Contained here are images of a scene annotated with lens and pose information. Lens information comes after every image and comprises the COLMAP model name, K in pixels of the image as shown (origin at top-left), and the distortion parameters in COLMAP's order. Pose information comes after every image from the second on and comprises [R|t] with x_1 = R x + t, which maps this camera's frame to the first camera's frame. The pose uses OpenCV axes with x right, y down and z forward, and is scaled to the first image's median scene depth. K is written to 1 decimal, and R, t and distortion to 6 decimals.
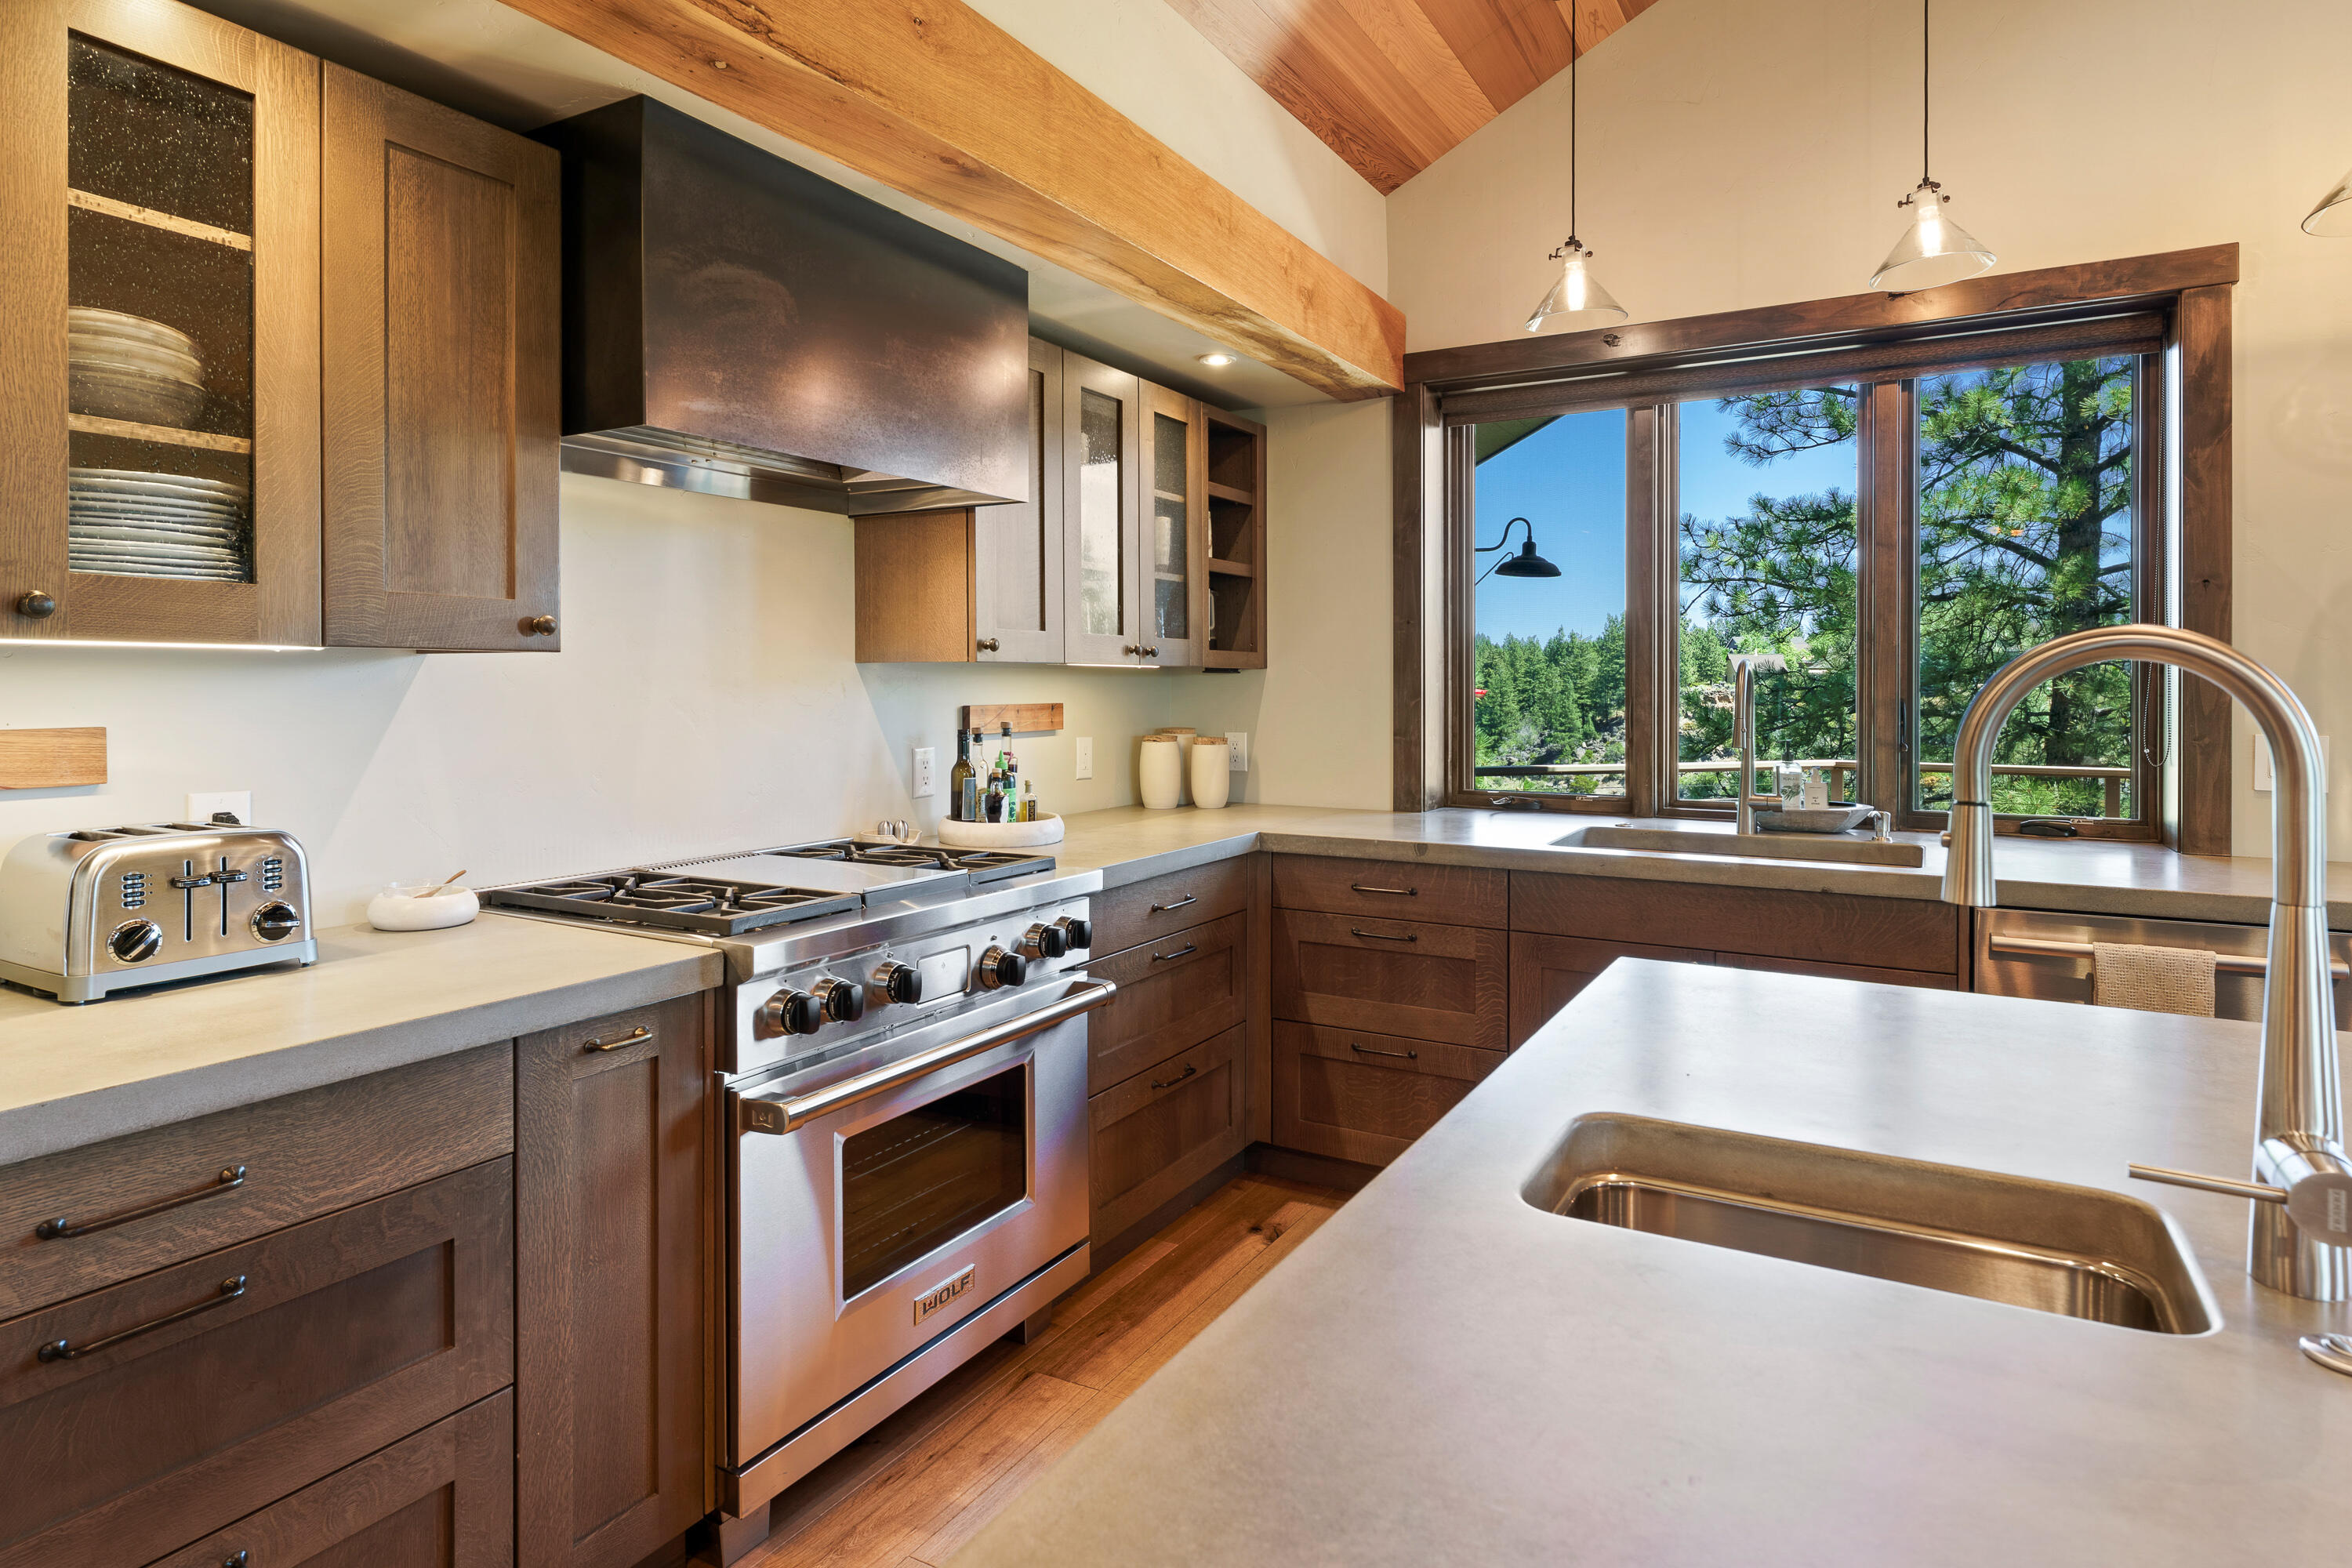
lens RADIAL K [[1303.1, 0, 1185.3], [0, 1303.1, 688.1], [0, 0, 1]] dist [-0.001812, -0.000169]
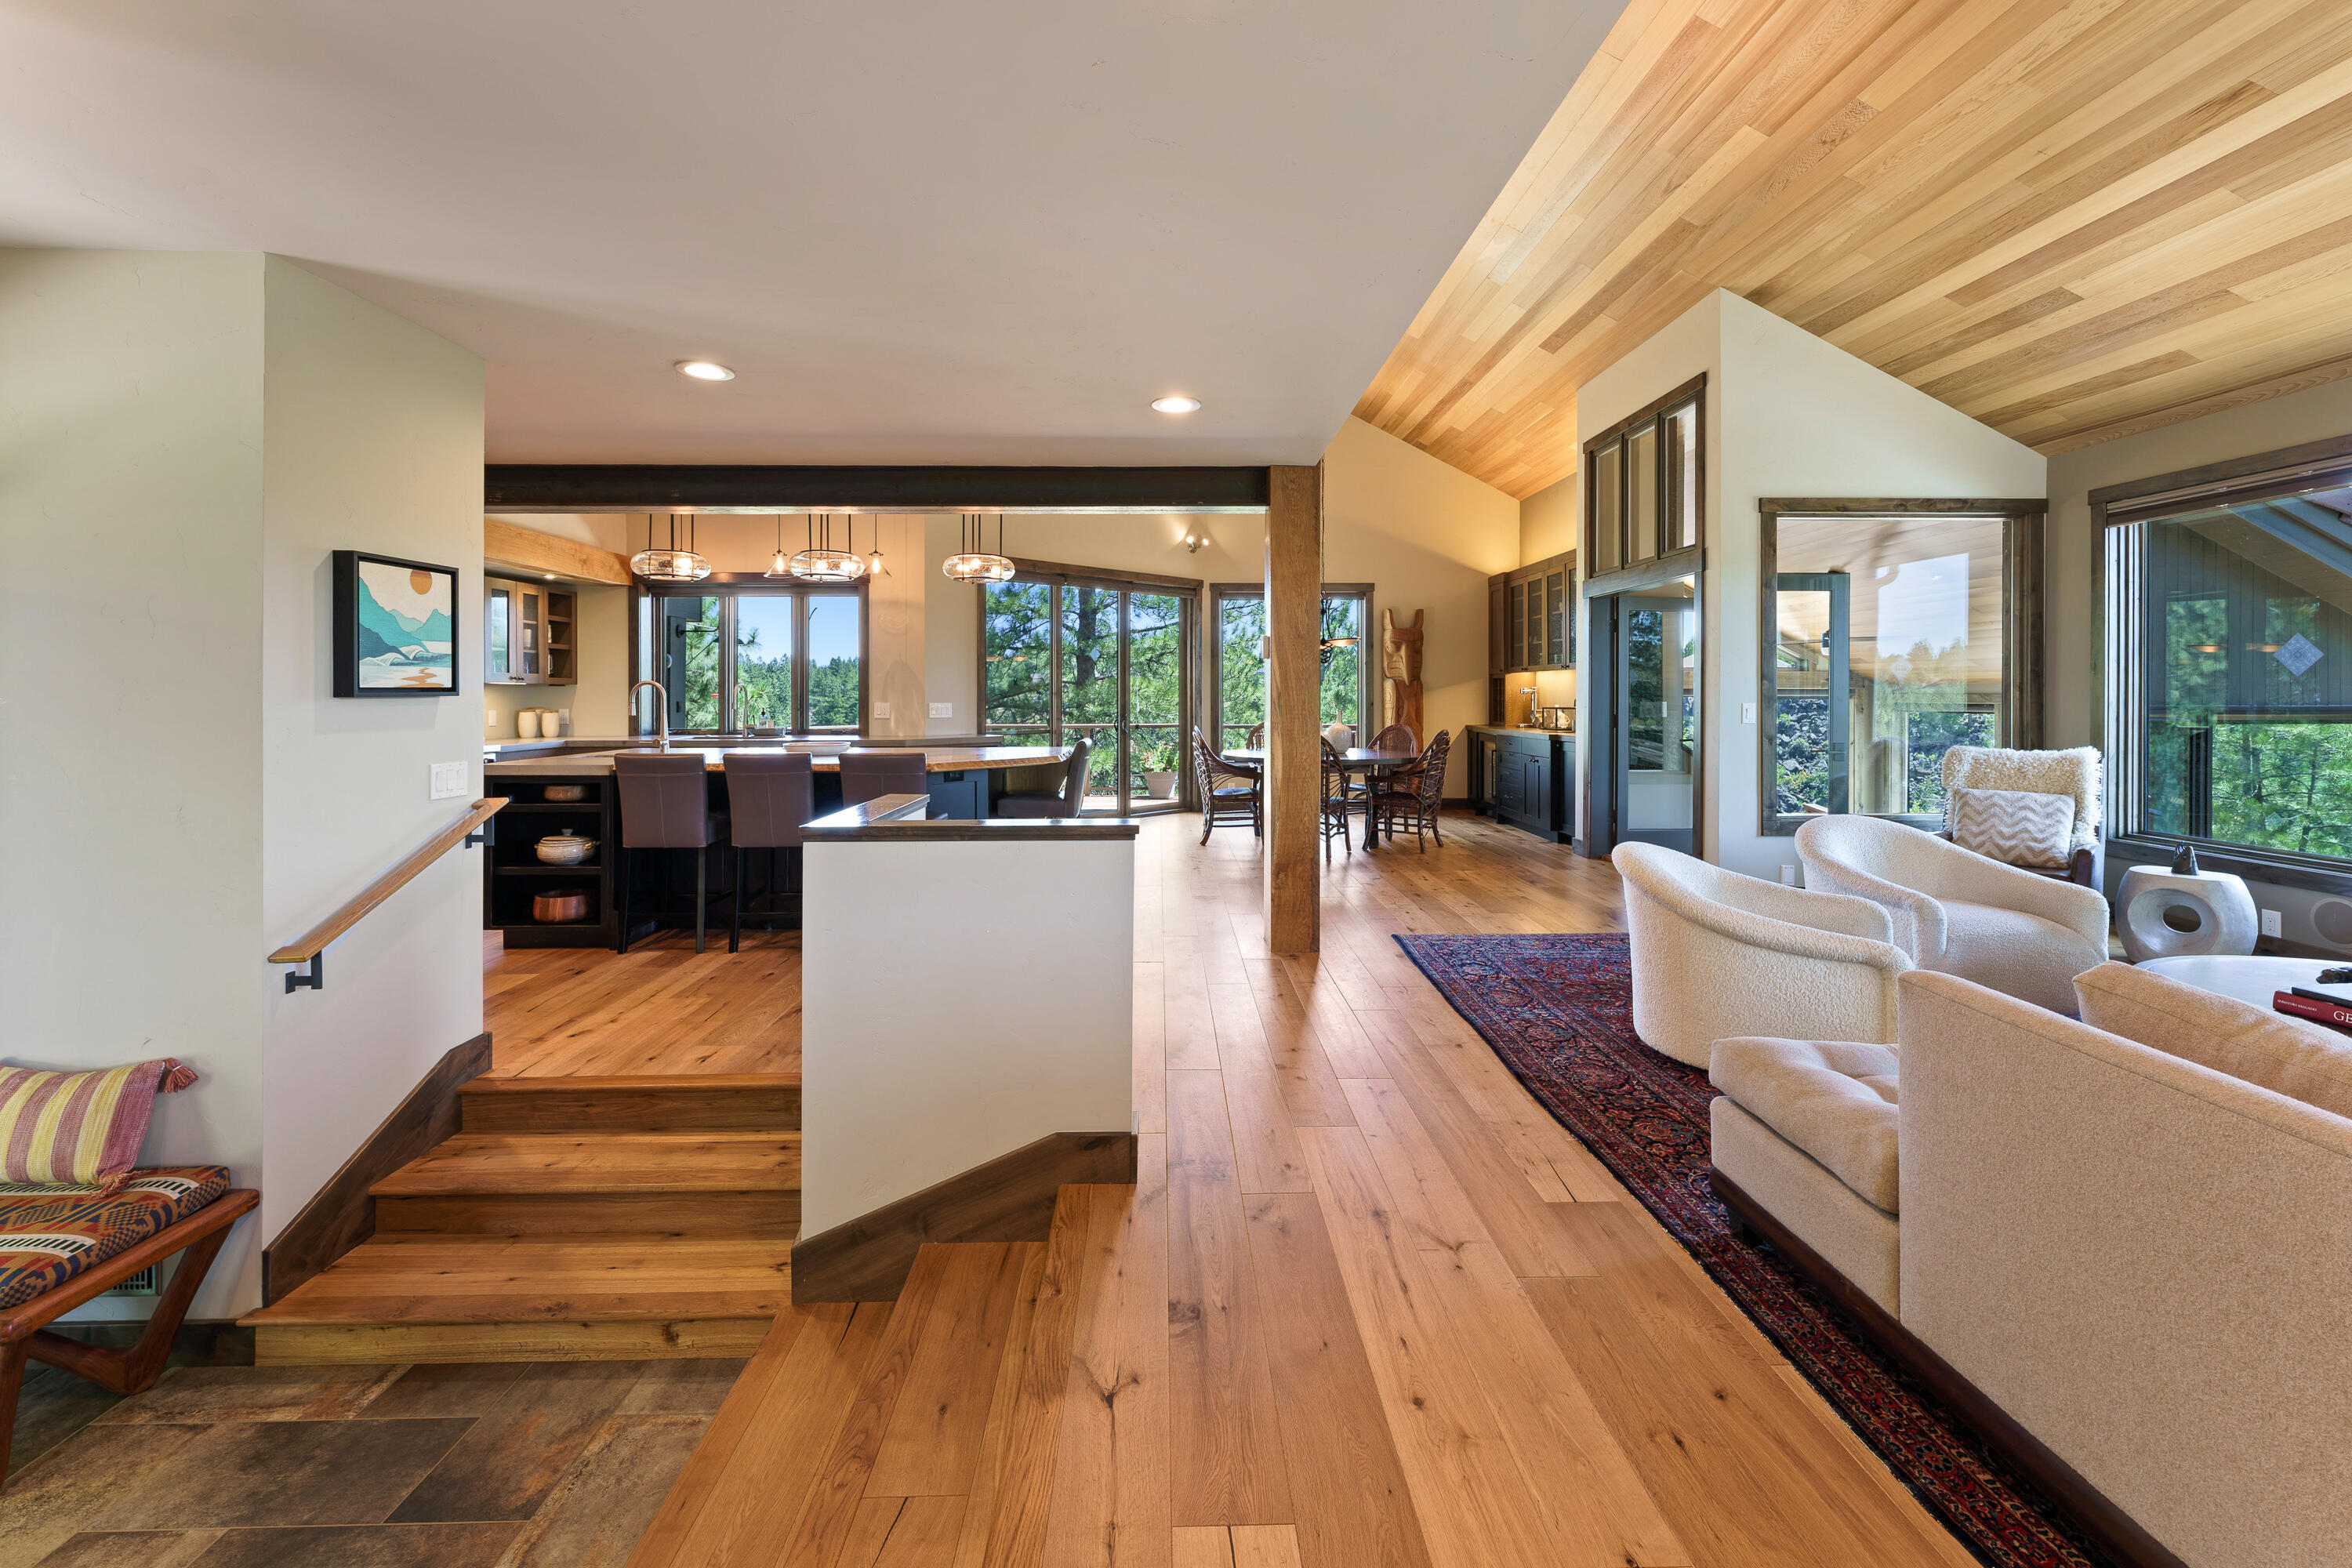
lens RADIAL K [[961.2, 0, 1189.7], [0, 961.2, 693.0], [0, 0, 1]] dist [-0.000178, -0.000297]
pose [[0.853160, -0.002736, 0.521641, 0.118225], [0.004963, 0.999984, -0.002871, 0.015780], [-0.521625, 0.005038, 0.853160, -1.472987]]
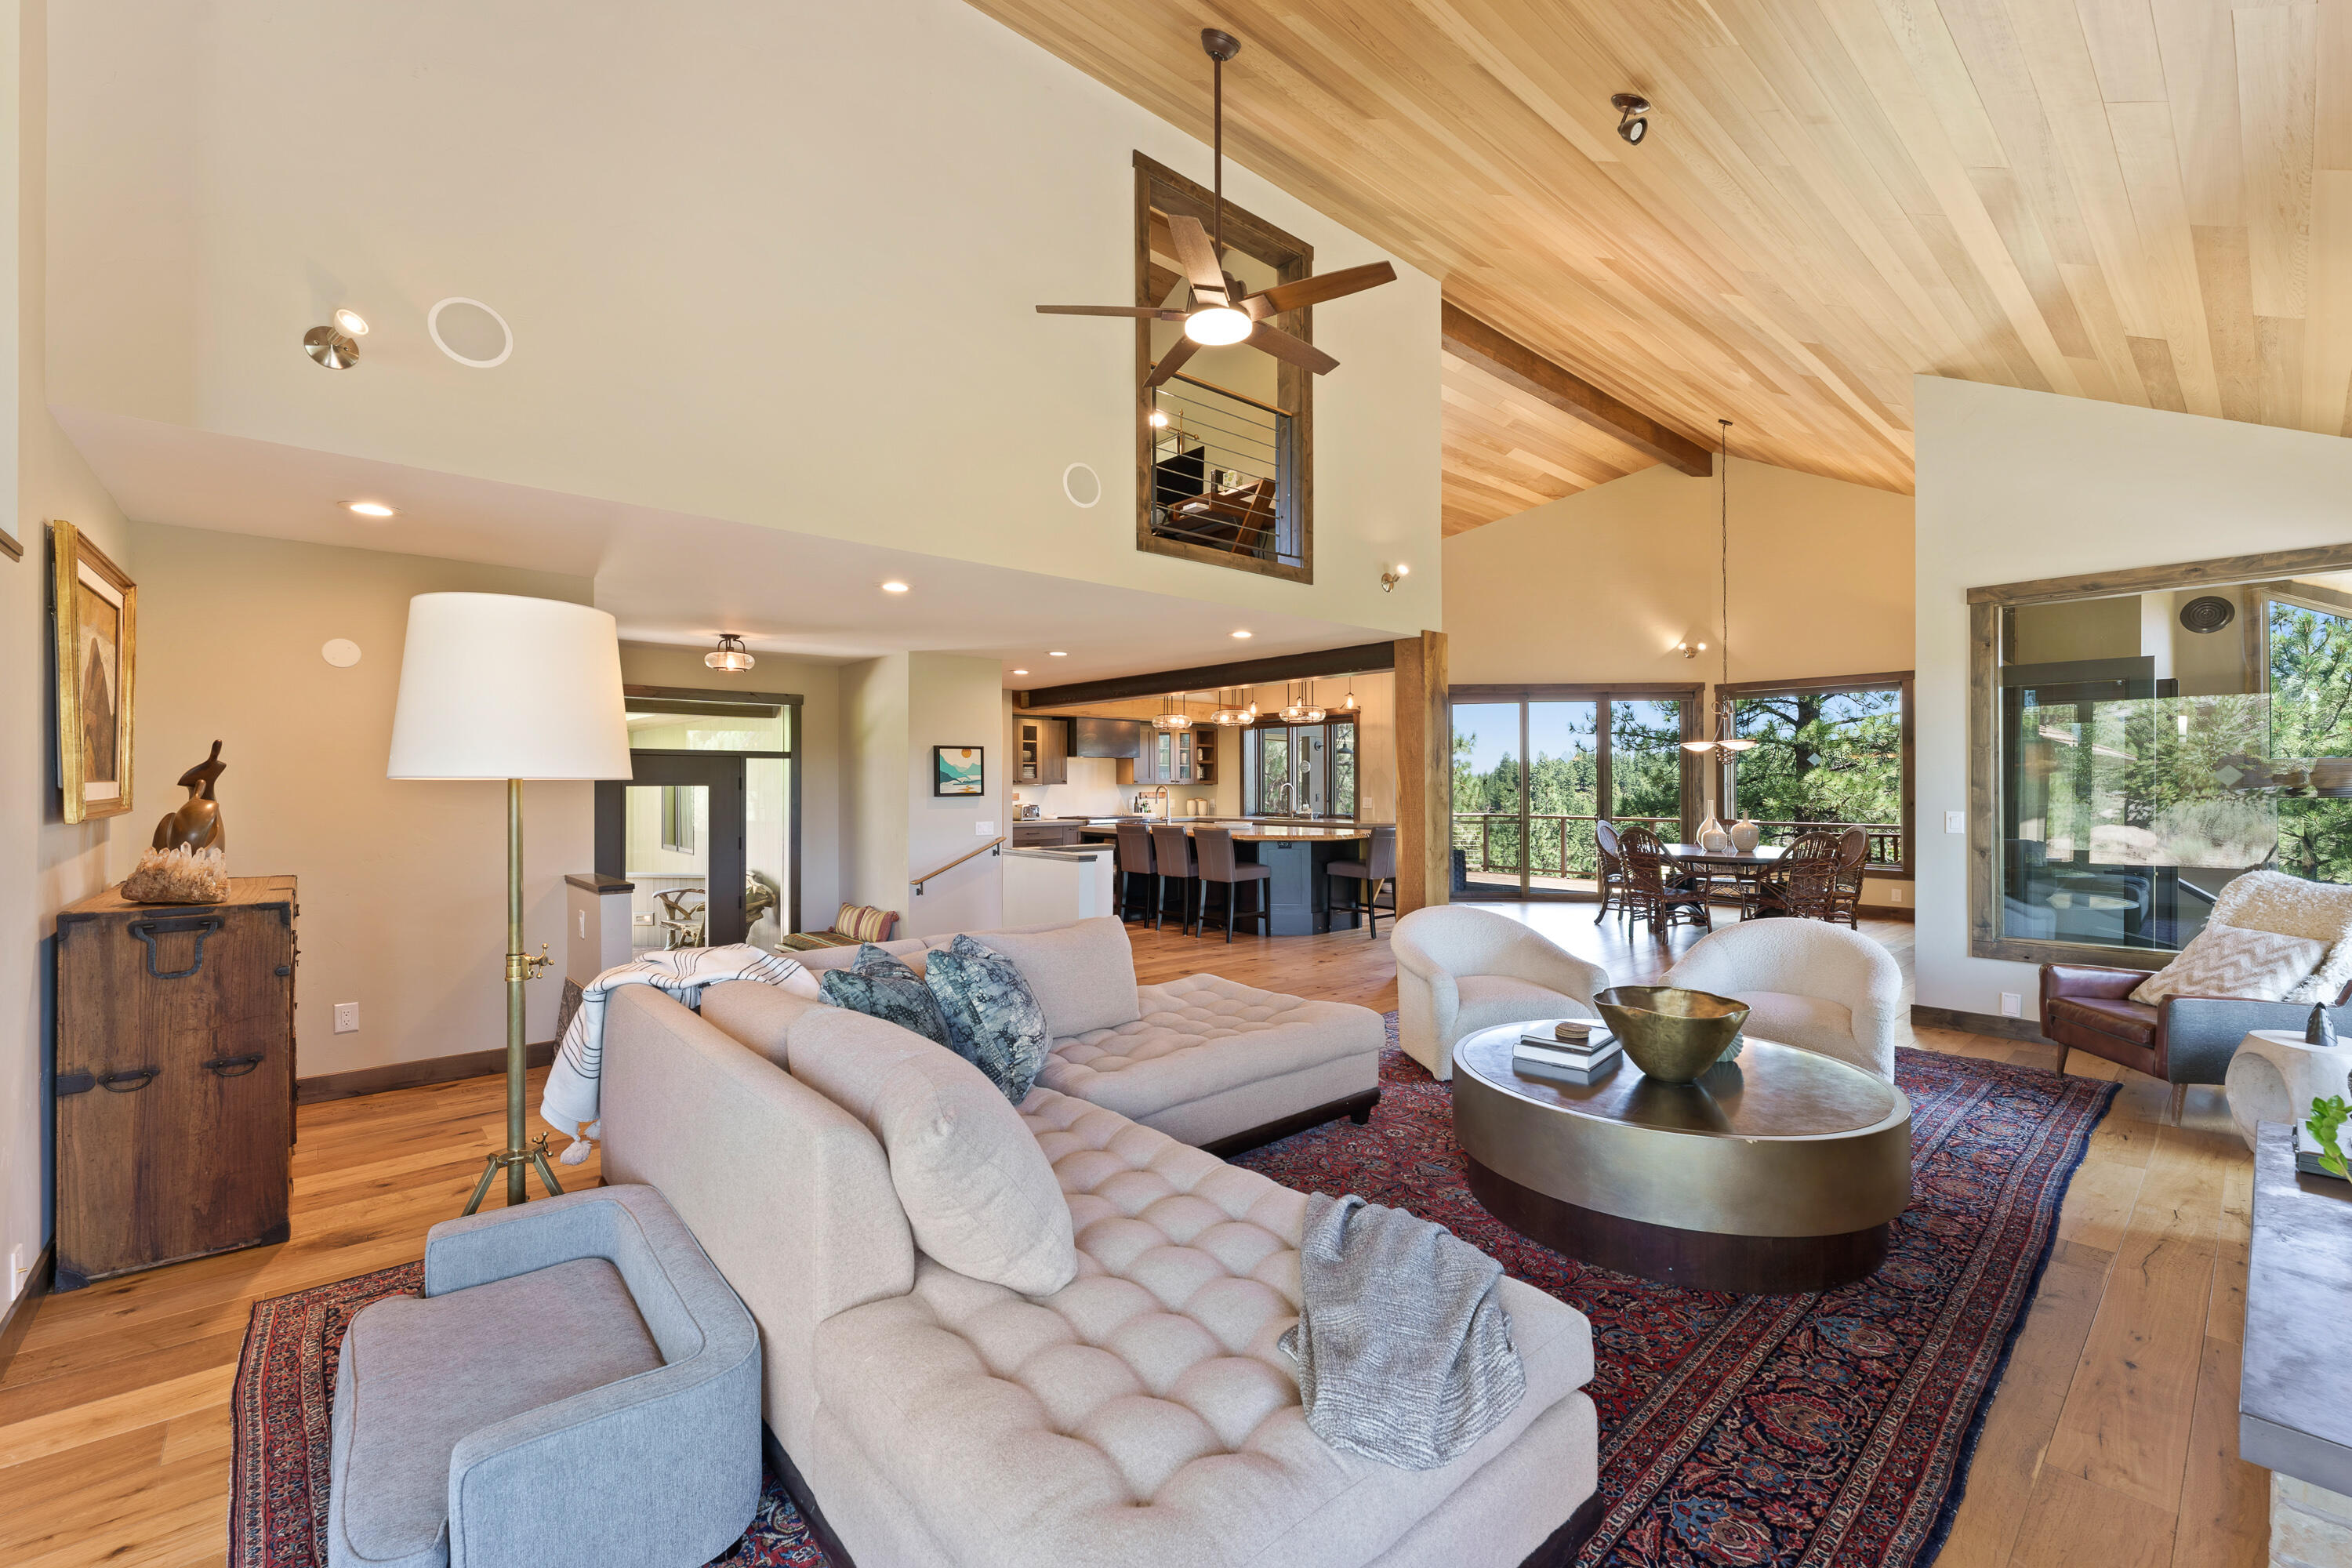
lens RADIAL K [[961.2, 0, 1180.6], [0, 961.2, 786.8], [0, 0, 1]] dist [-0.000178, -0.000297]
pose [[0.946726, 0.000811, -0.322040, 1.102380], [-0.000957, 0.999999, -0.000293, -0.005958], [0.322040, 0.000585, 0.946726, -2.340880]]
